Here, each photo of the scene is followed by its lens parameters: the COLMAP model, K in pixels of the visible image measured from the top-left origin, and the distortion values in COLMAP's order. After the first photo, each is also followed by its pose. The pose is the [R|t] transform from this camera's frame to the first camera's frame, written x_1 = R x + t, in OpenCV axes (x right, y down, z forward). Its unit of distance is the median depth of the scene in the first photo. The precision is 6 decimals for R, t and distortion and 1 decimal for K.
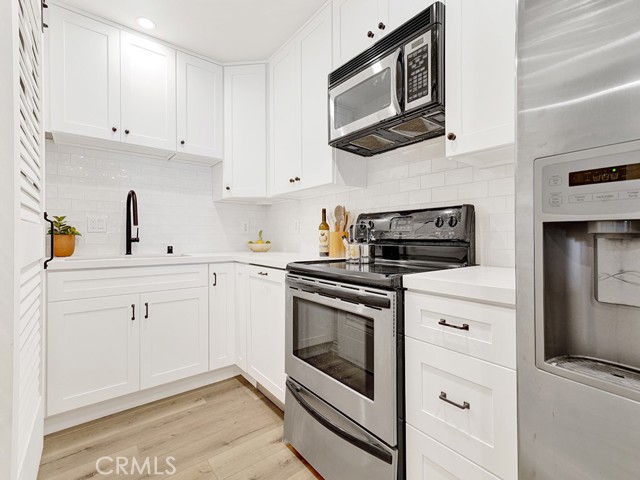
lens RADIAL K [[294.8, 0, 323.7], [0, 294.8, 237.3], [0, 0, 1]] dist [0.006217, 0.000863]
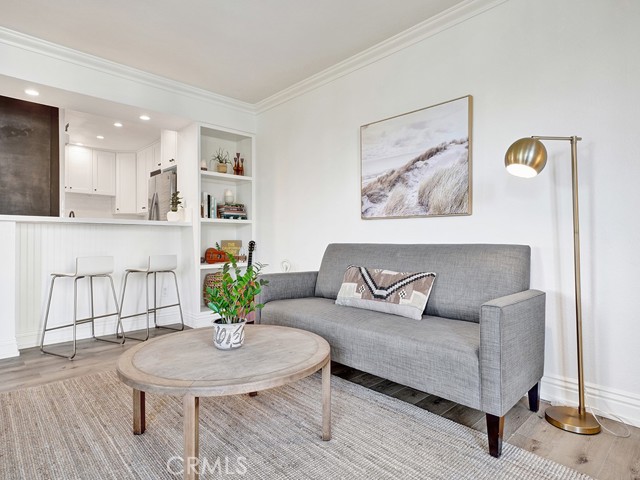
lens RADIAL K [[379.3, 0, 317.9], [0, 379.3, 238.1], [0, 0, 1]] dist [0.038748, 0.000480]
pose [[0.998405, 0.007741, 0.055925, 1.317829], [-0.007508, 0.999962, -0.004381, 0.063904], [-0.055957, 0.003954, 0.998425, -2.527643]]
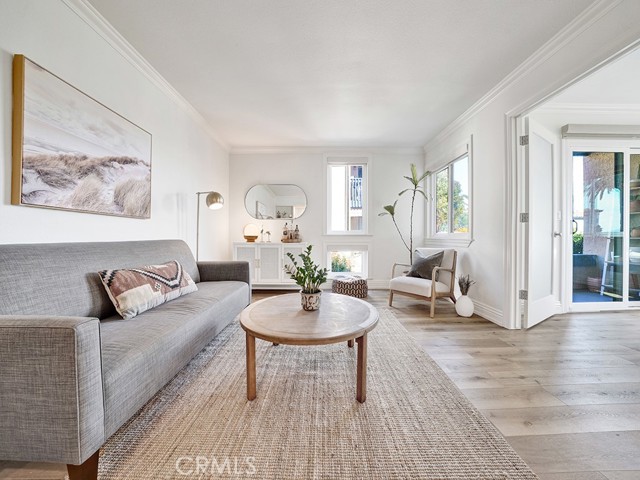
lens RADIAL K [[231.6, 0, 322.0], [0, 231.6, 238.2], [0, 0, 1]] dist [-0.021097, 0.000506]
pose [[-0.780772, 0.002135, 0.624812, 0.512793], [0.004819, 0.999985, 0.002604, 0.066668], [-0.624798, 0.005044, -0.780770, -0.761799]]
